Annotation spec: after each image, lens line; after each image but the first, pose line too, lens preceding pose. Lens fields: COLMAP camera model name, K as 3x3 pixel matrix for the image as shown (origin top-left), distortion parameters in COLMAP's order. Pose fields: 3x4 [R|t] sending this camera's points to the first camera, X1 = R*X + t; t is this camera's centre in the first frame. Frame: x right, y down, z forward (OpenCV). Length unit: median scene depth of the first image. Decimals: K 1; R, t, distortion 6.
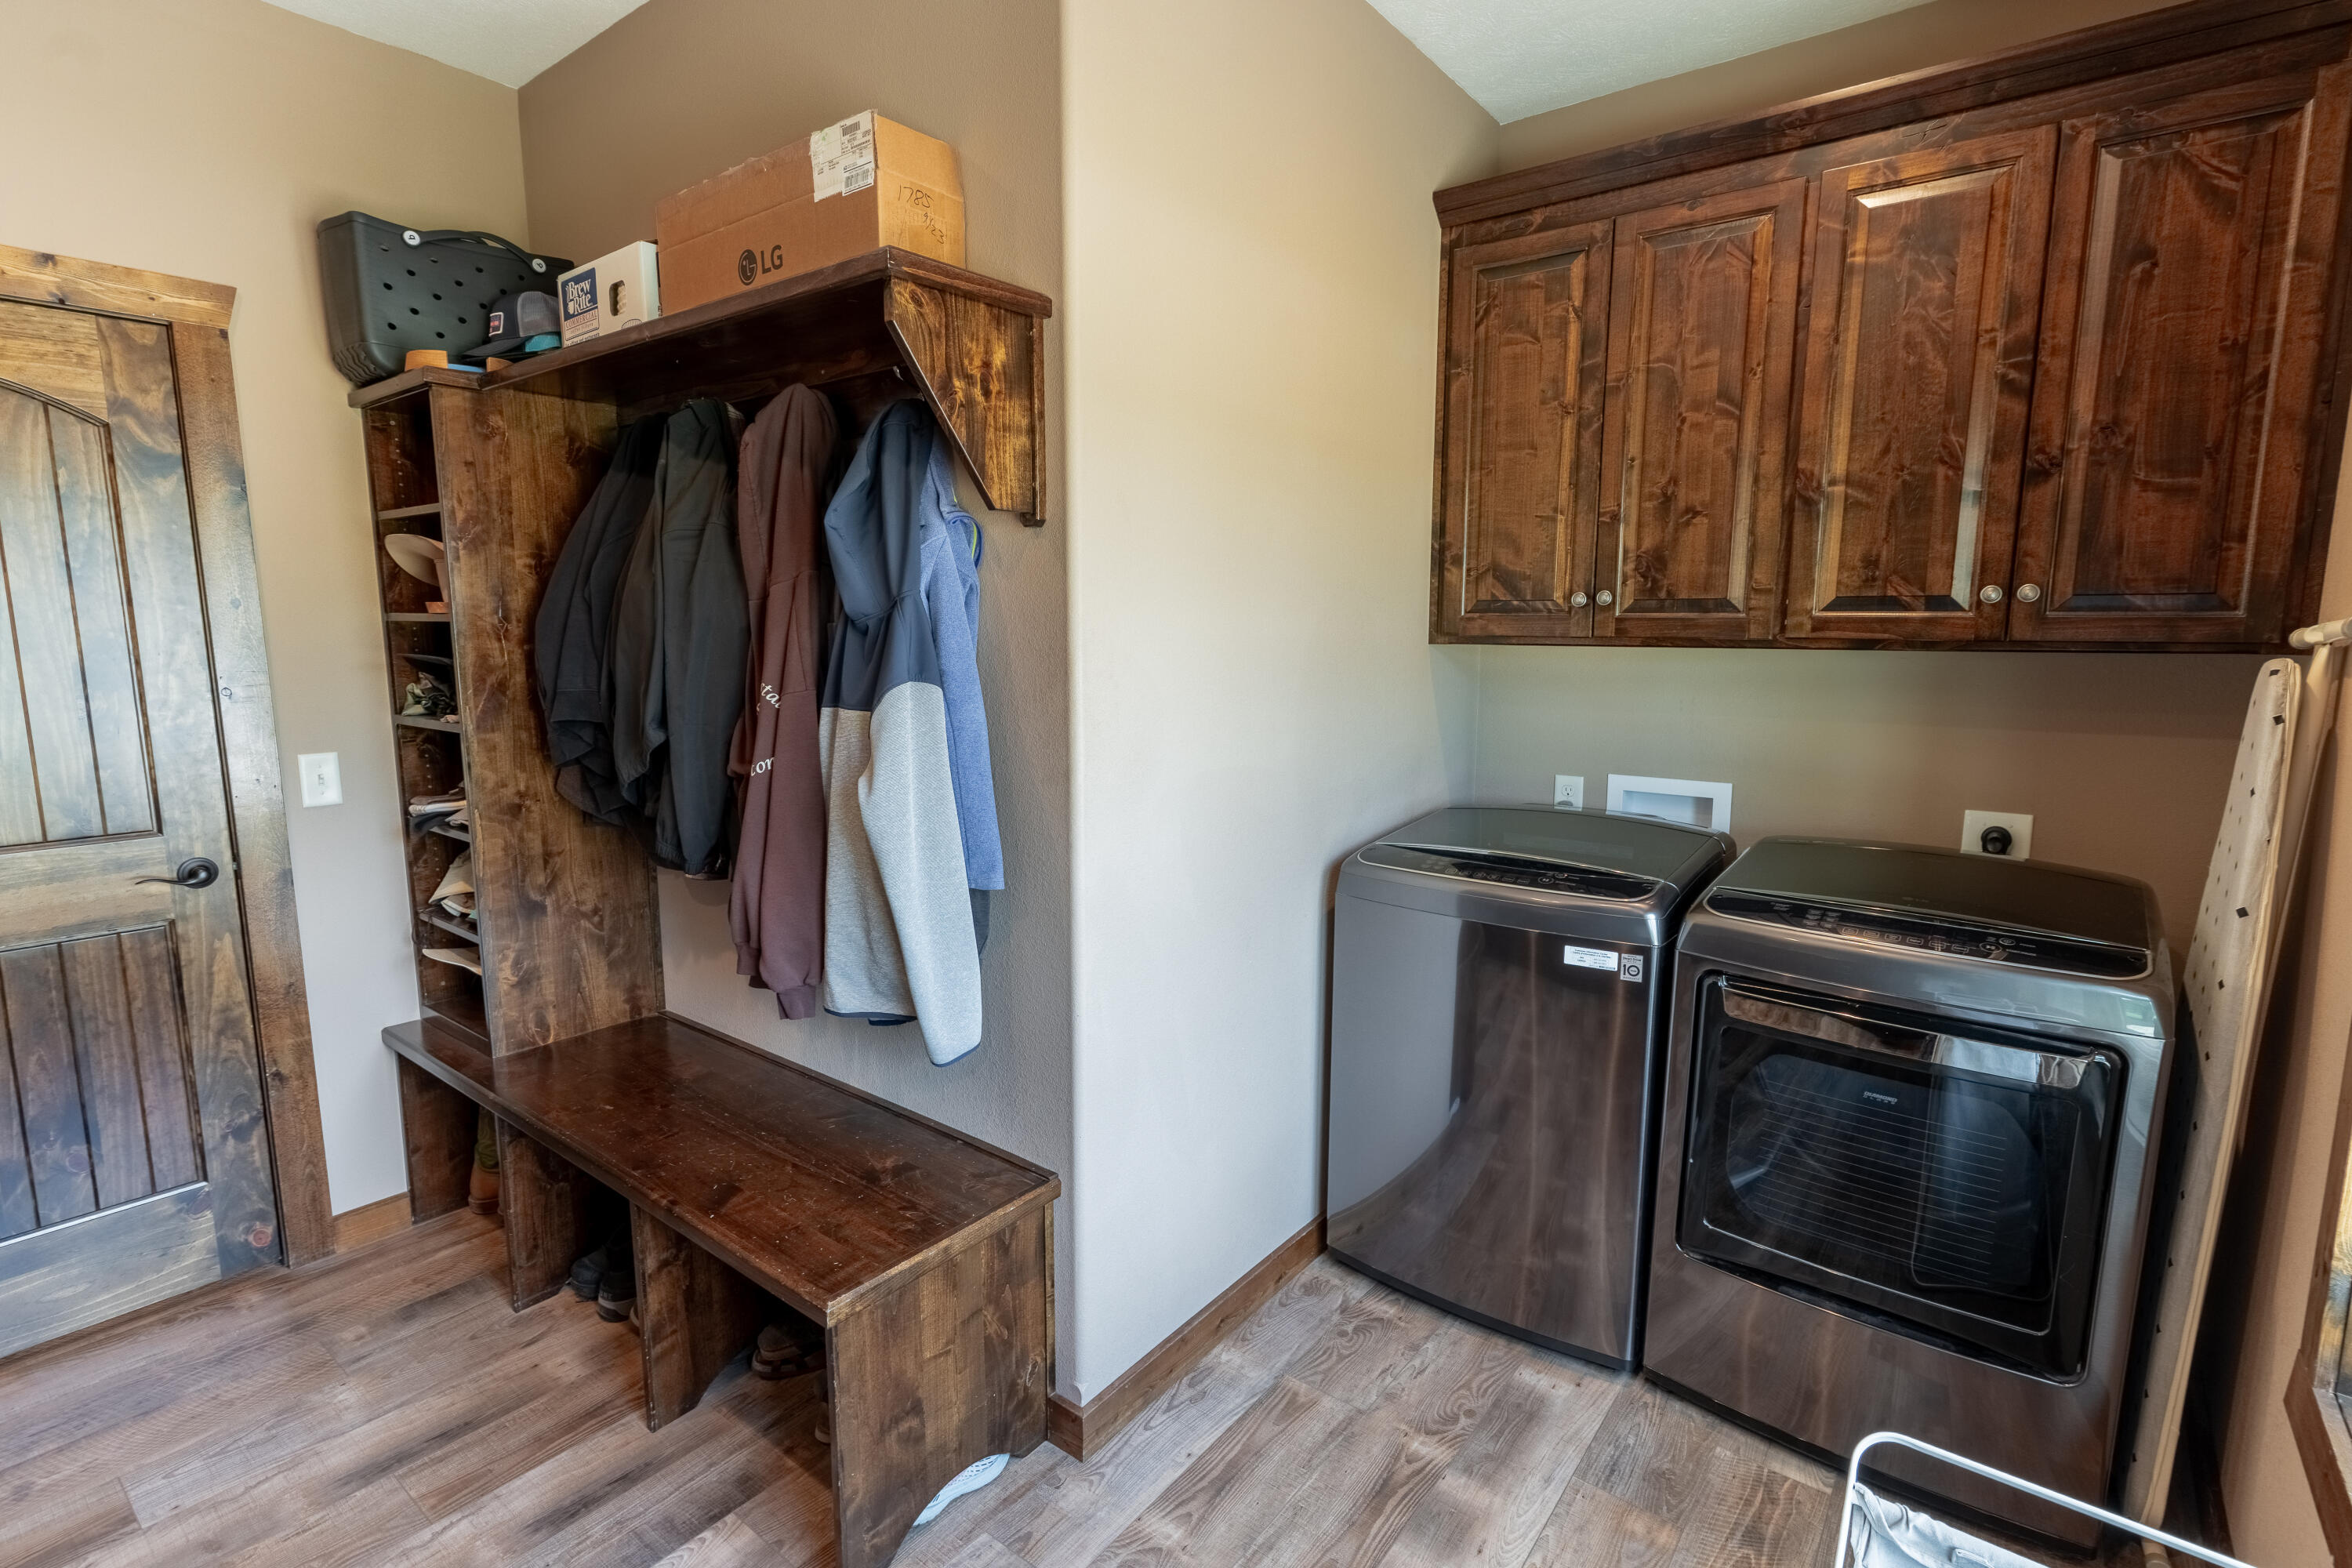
lens RADIAL K [[1116.2, 0, 1172.8], [0, 1116.2, 779.3], [0, 0, 1]] dist [0.003878, 0.000699]
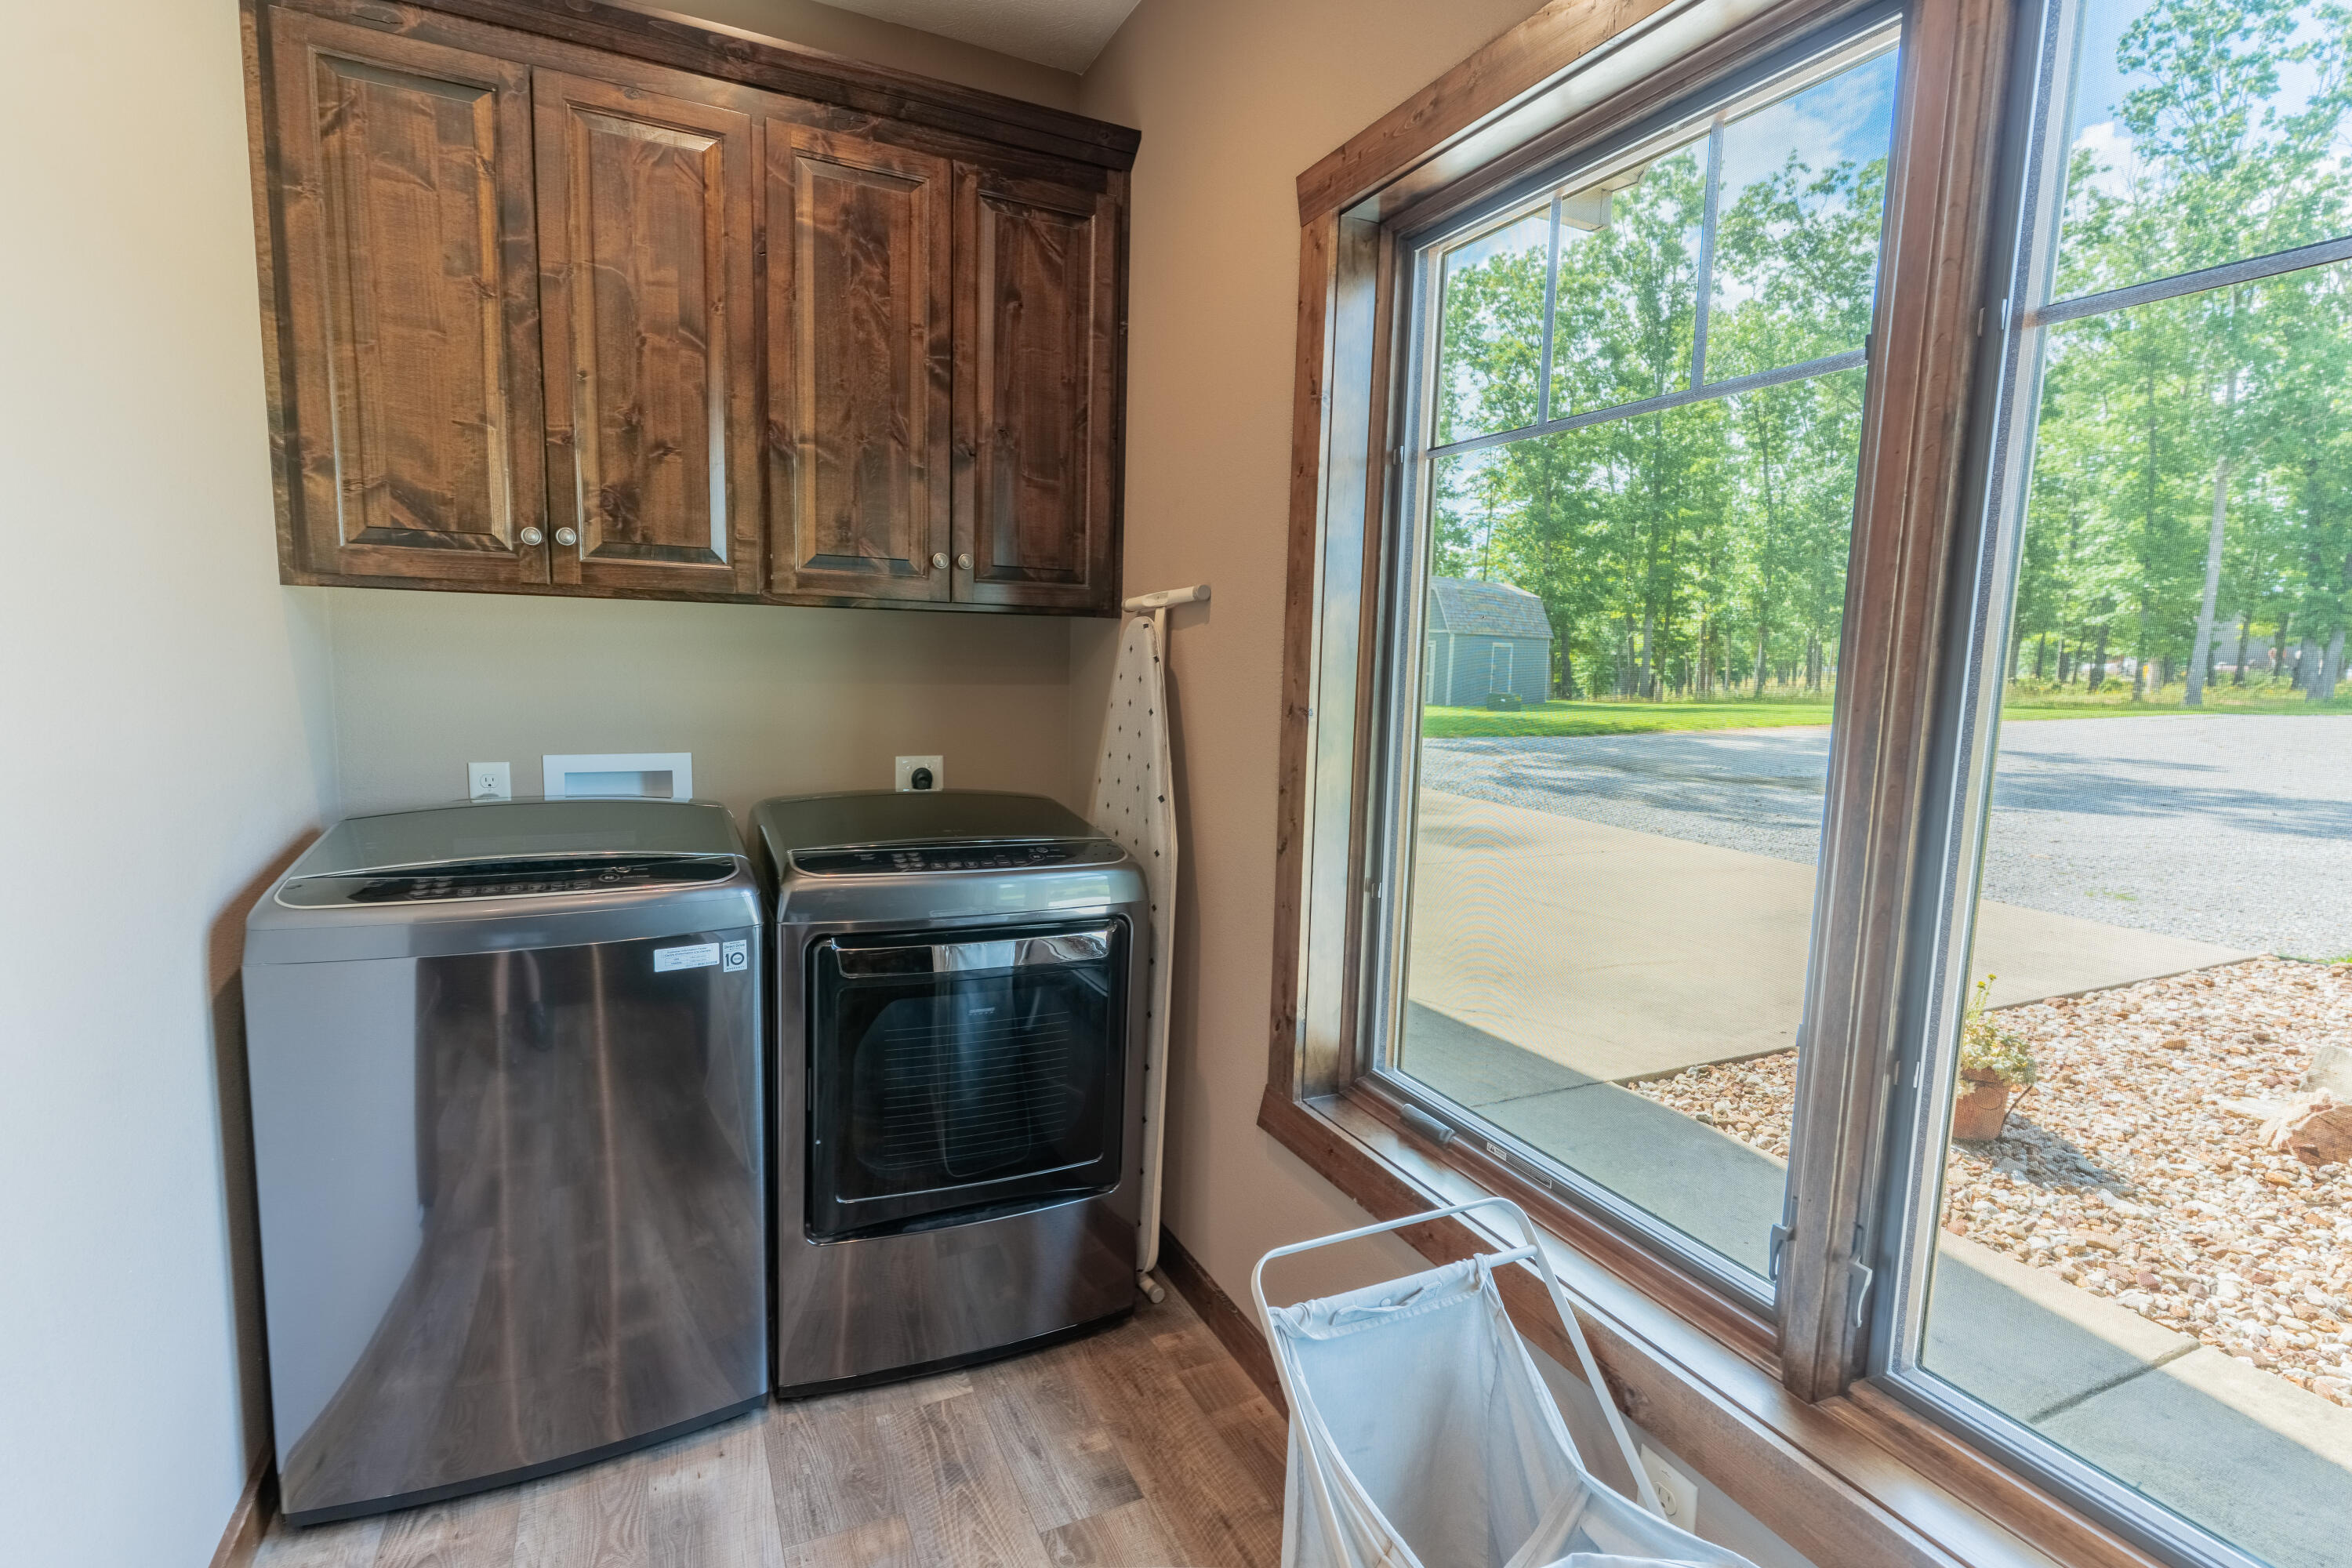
lens RADIAL K [[1116.2, 0, 1172.8], [0, 1116.2, 779.3], [0, 0, 1]] dist [0.003878, 0.000699]
pose [[0.444301, -0.095955, 0.890724, -0.181324], [0.095100, 0.993681, 0.059610, 0.010120], [-0.890815, 0.058223, 0.450619, 0.256965]]
